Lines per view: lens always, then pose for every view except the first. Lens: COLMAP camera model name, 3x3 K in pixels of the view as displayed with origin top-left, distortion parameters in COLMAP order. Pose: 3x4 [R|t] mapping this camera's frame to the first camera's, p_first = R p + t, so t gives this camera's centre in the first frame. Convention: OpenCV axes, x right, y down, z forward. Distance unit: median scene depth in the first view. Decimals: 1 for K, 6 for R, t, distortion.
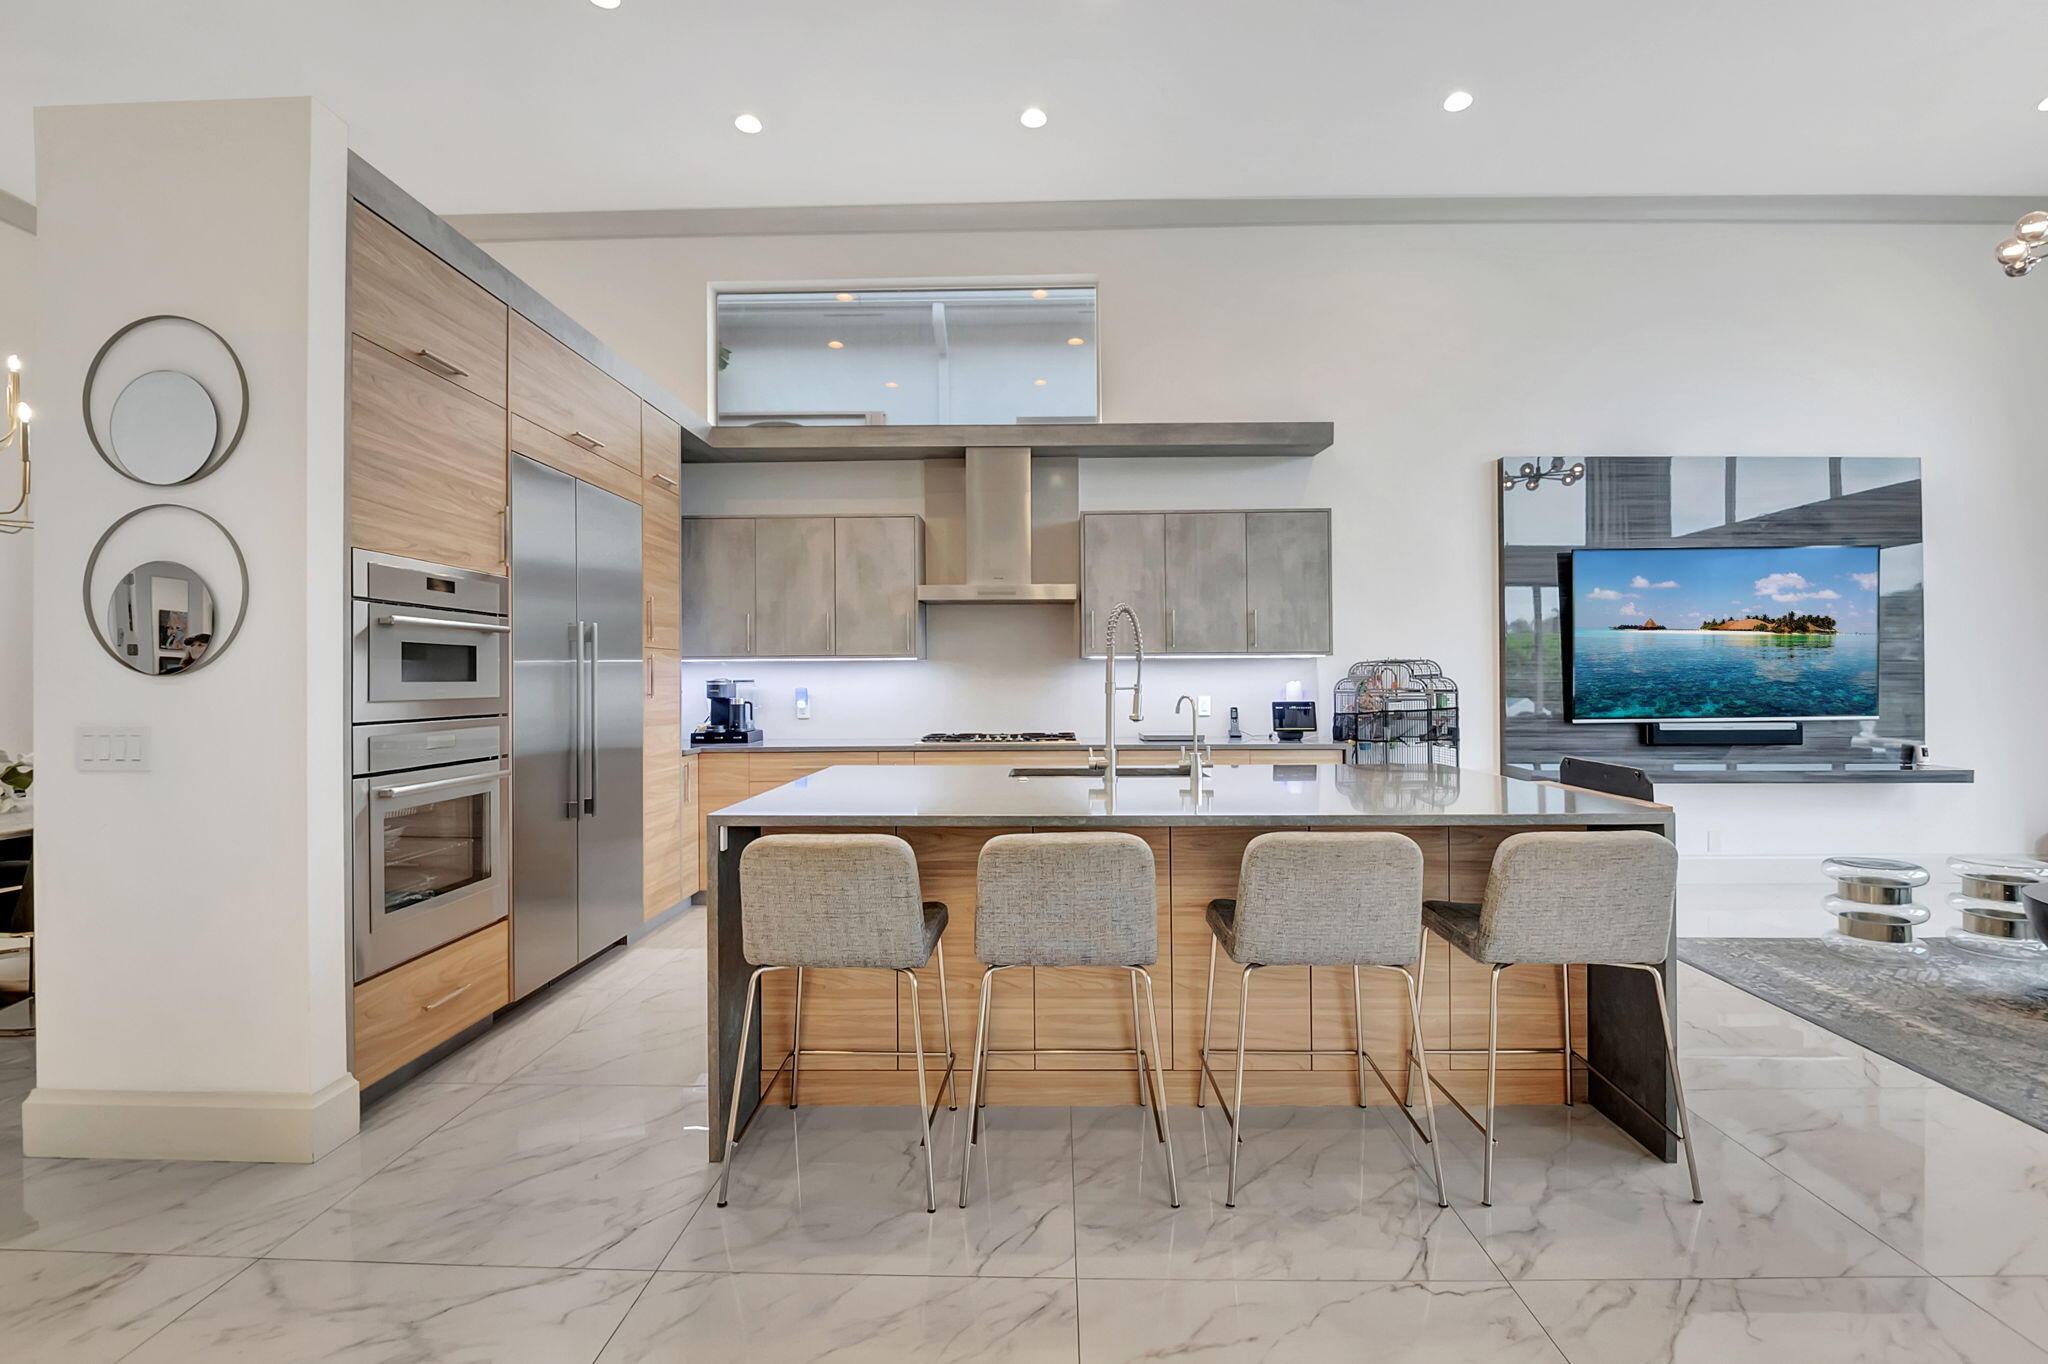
lens RADIAL K [[925.9, 0, 1028.5], [0, 925.9, 666.9], [0, 0, 1]] dist [-0.010439, -0.003549]
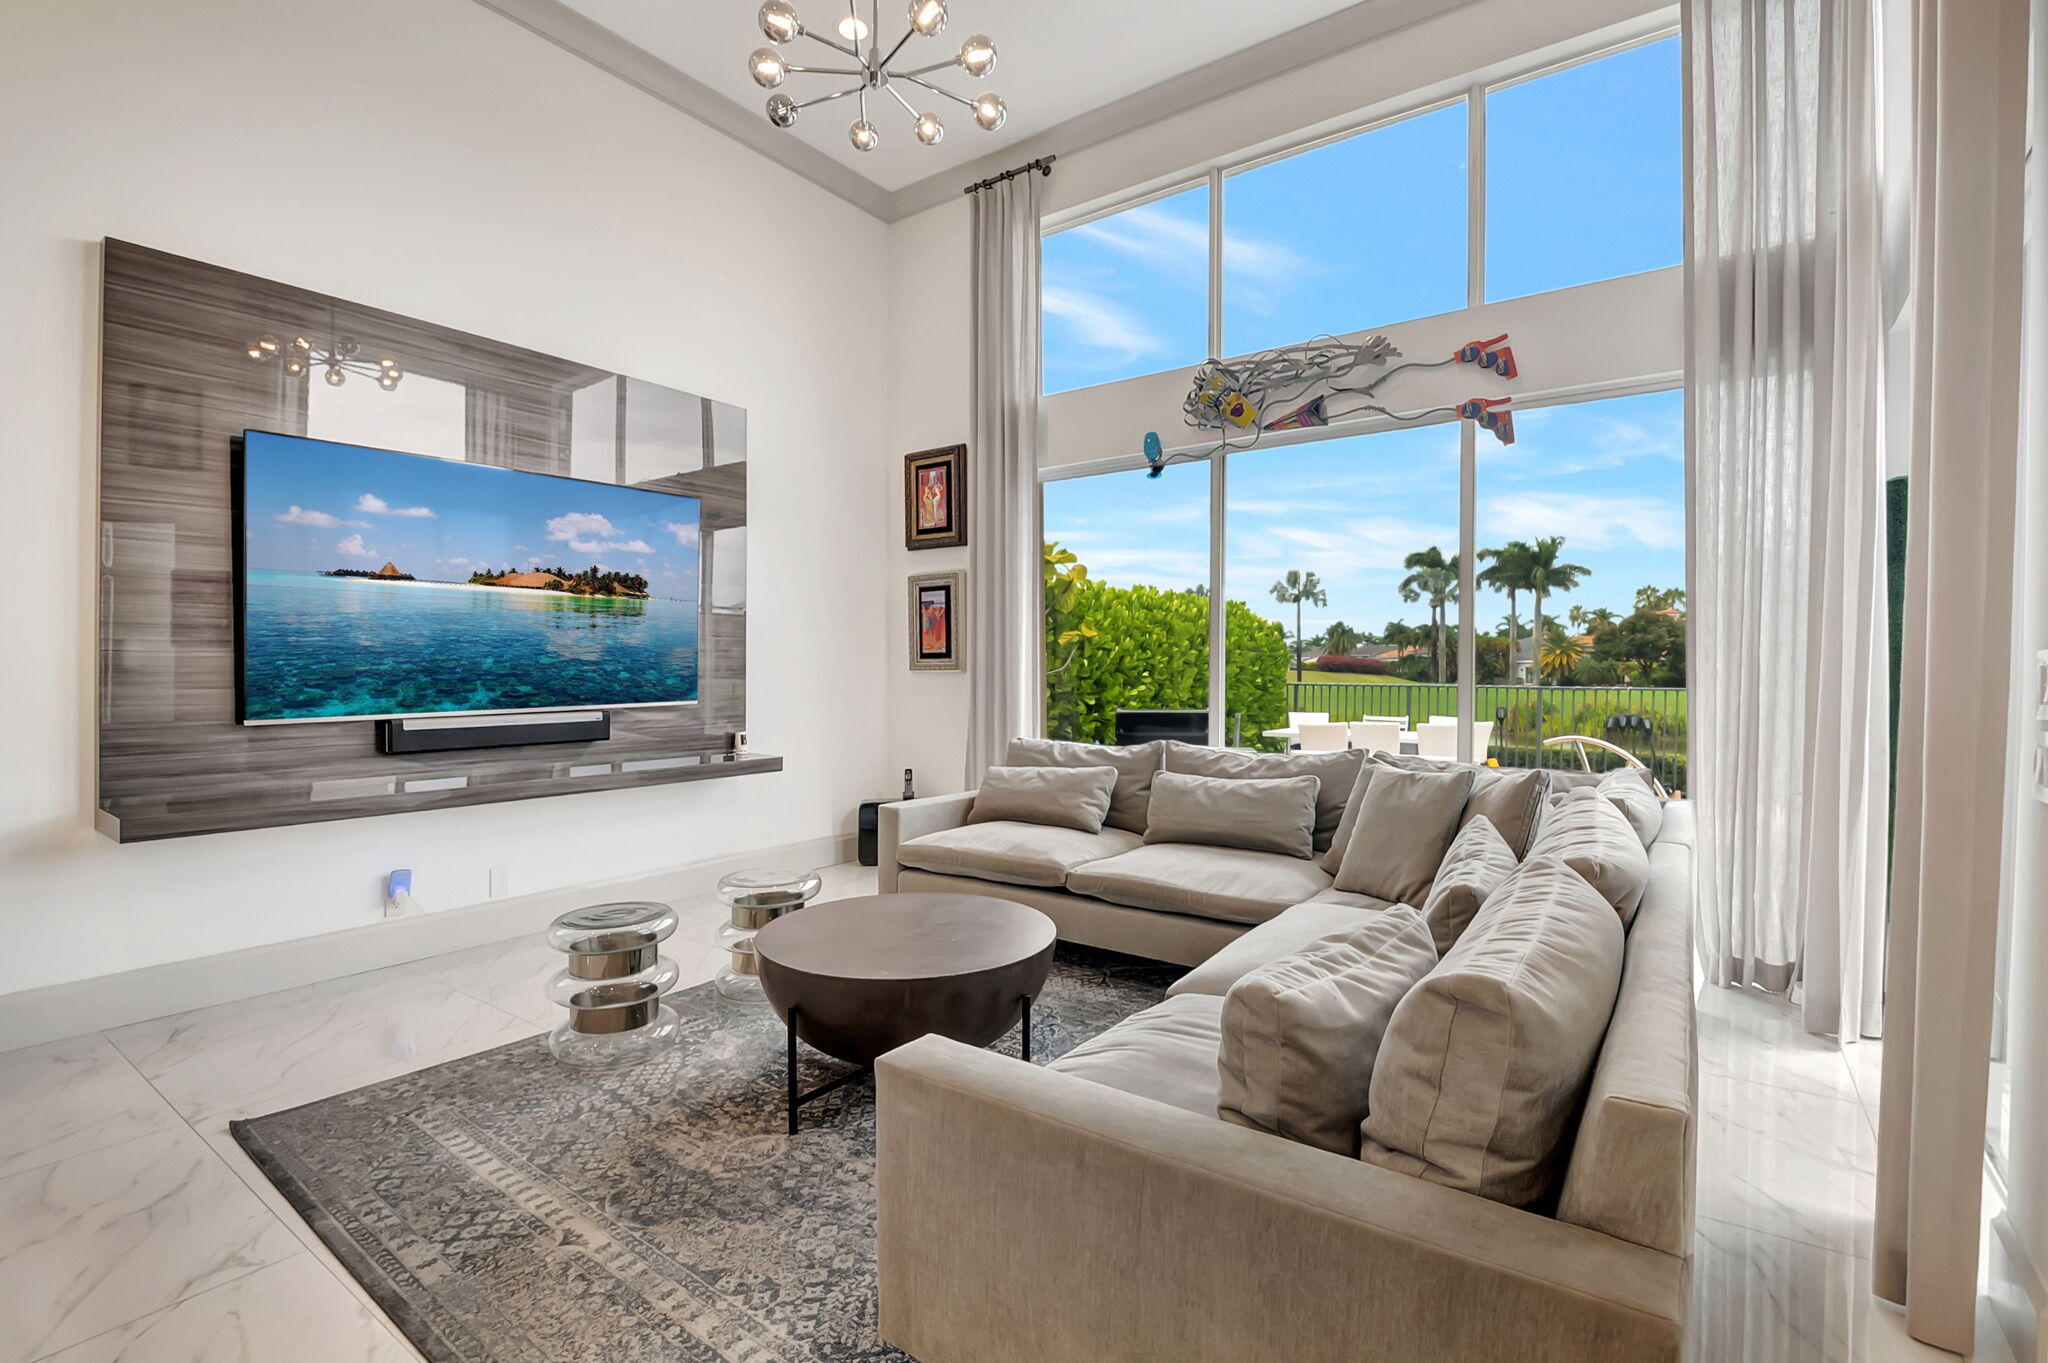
lens RADIAL K [[925.9, 0, 1030.6], [0, 925.9, 682.1], [0, 0, 1]] dist [-0.010439, -0.003549]
pose [[0.561400, -0.007159, 0.827514, 0.398614], [-0.014950, 0.999712, 0.018791, 0.015139], [-0.827410, -0.022920, 0.561131, 0.266998]]
